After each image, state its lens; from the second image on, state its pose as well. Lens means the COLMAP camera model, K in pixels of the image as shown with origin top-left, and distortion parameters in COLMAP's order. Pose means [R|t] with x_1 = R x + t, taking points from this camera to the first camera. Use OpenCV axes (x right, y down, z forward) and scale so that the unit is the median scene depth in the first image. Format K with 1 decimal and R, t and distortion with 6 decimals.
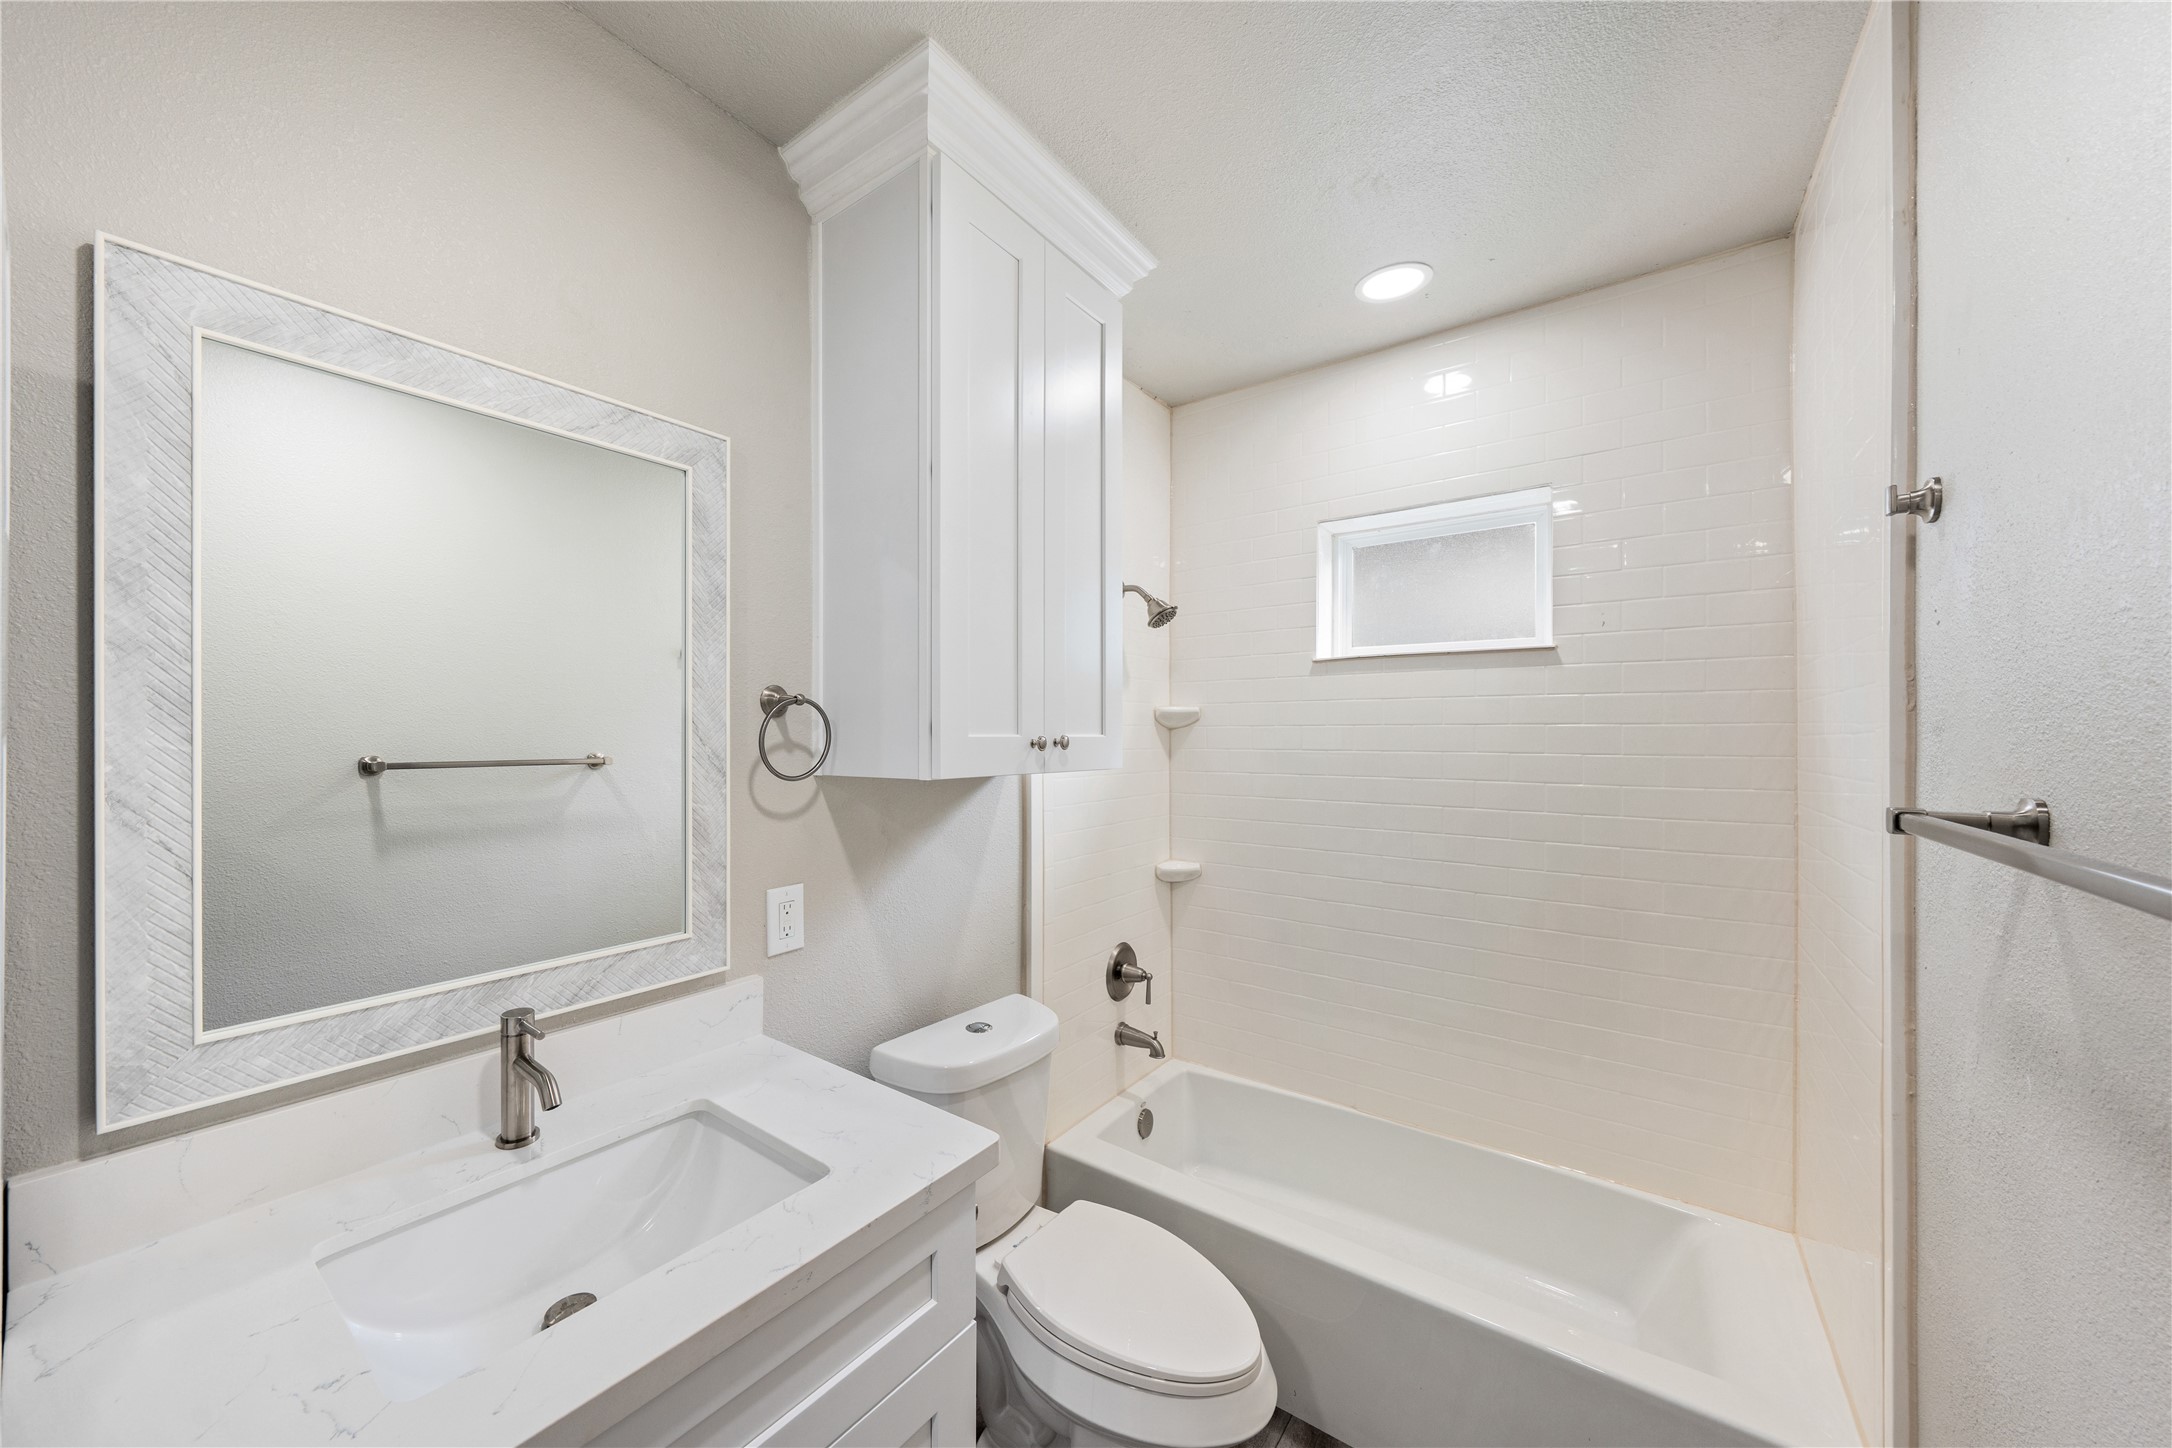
lens RADIAL K [[792.8, 0, 1007.7], [0, 792.8, 724.8], [0, 0, 1]] dist [-0.000795, 0.000101]
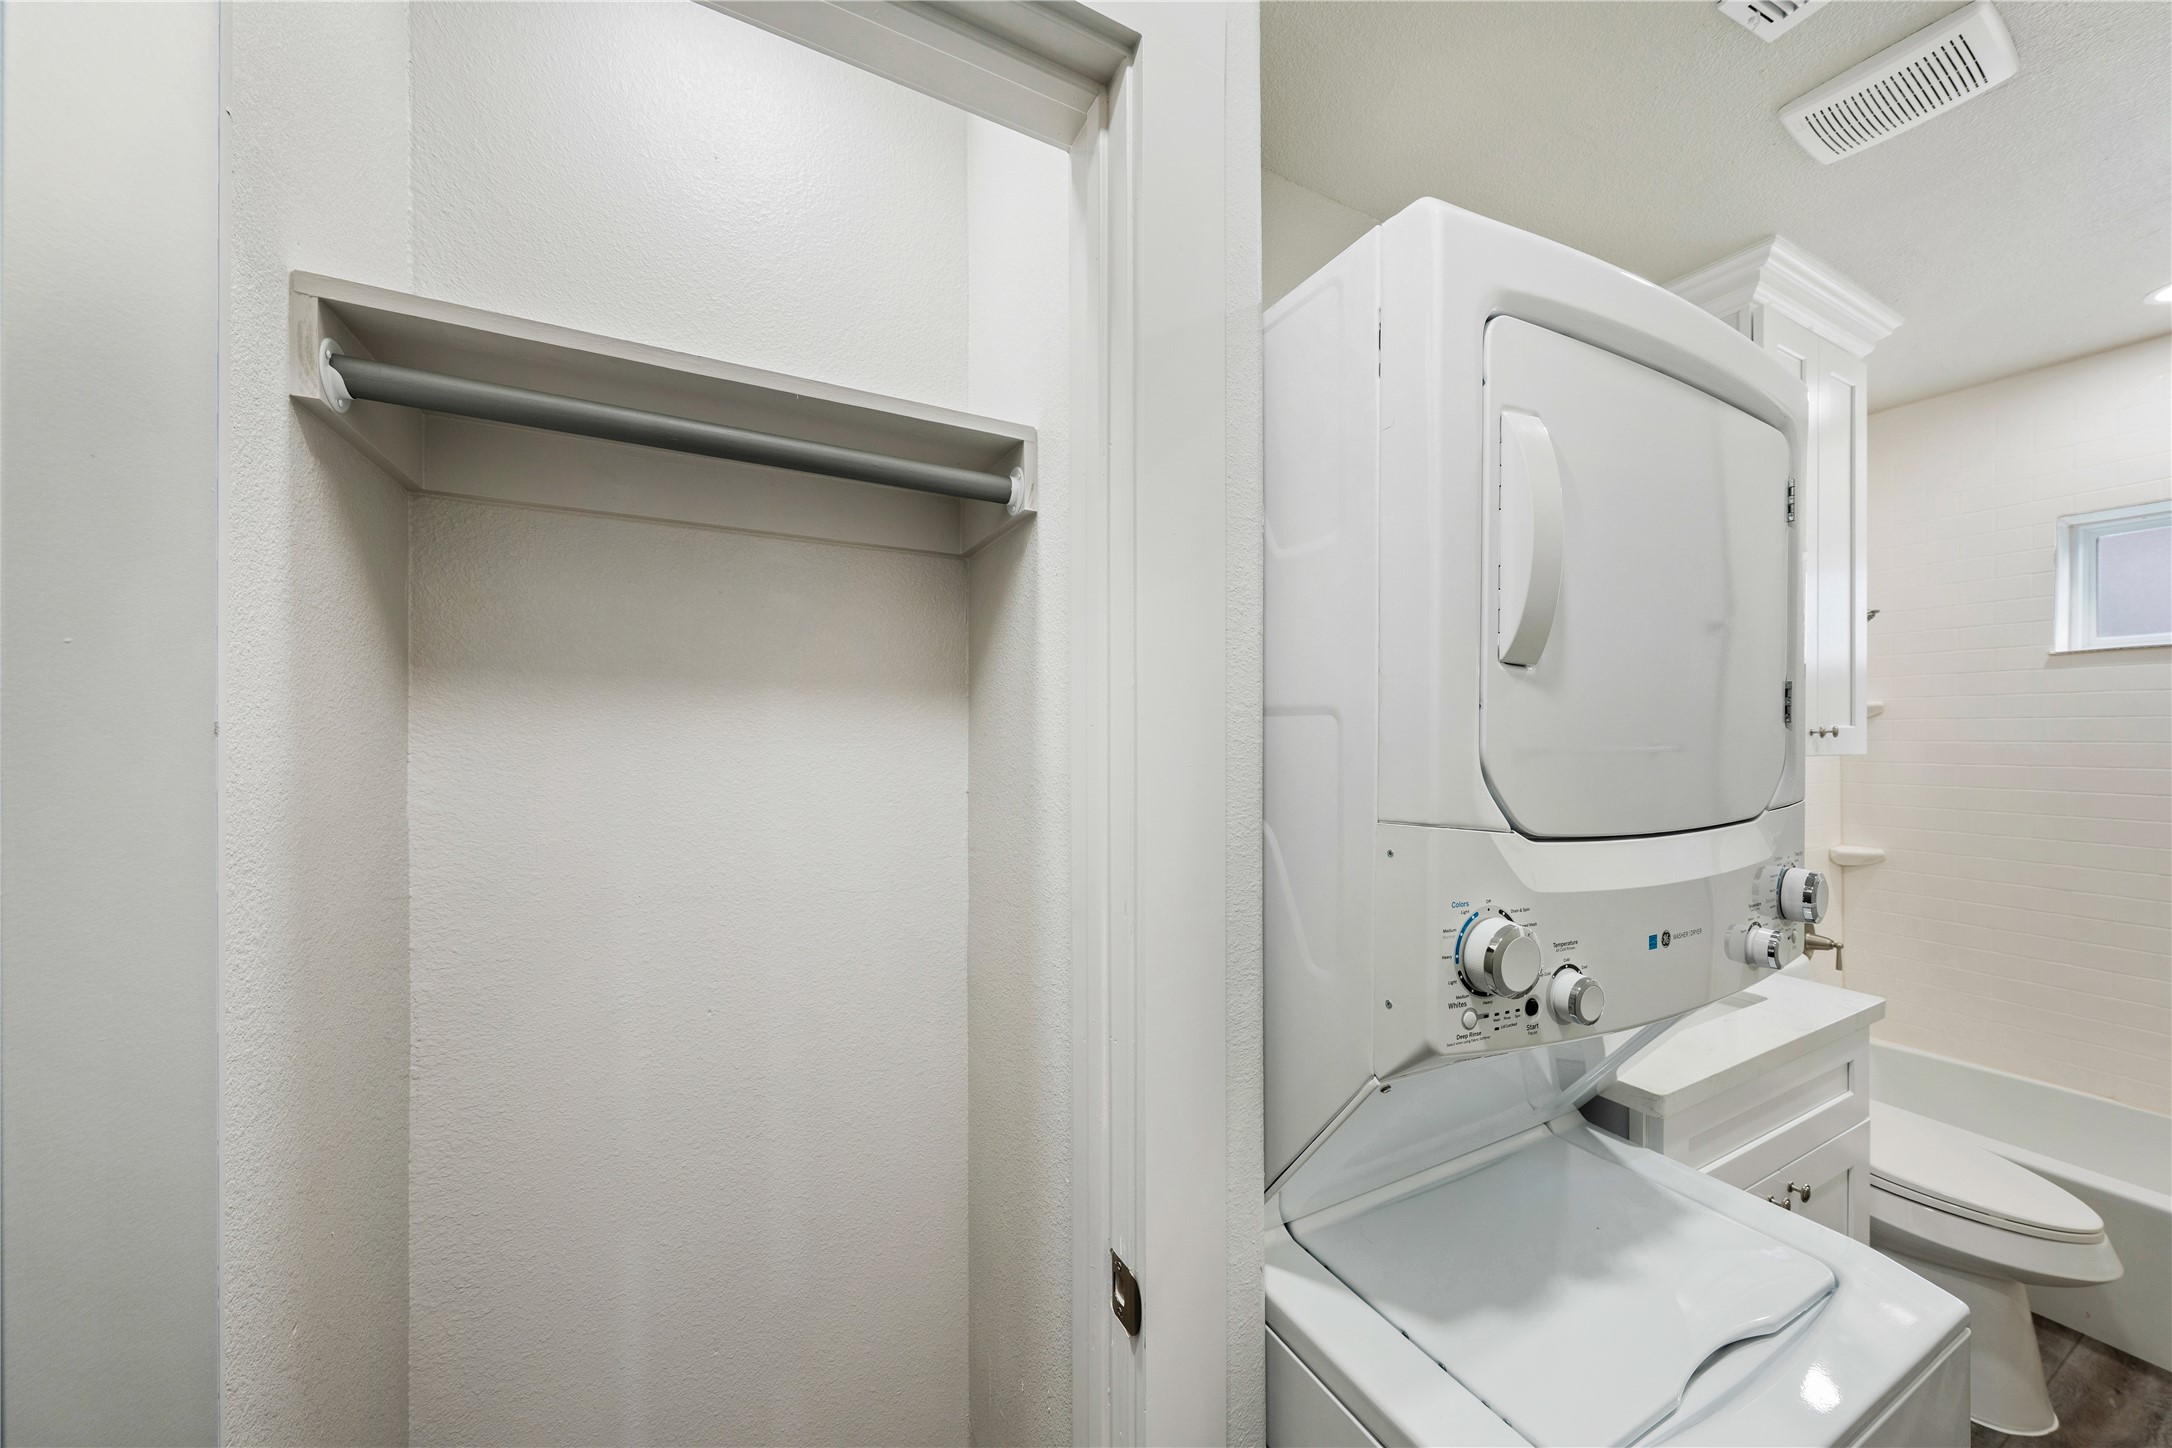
lens RADIAL K [[792.8, 0, 1007.7], [0, 792.8, 724.8], [0, 0, 1]] dist [-0.000795, 0.000101]
pose [[0.914903, -0.000487, -0.403674, -0.438556], [0.002361, 0.999989, 0.004146, 0.001896], [0.403668, -0.004746, 0.914893, -0.480426]]
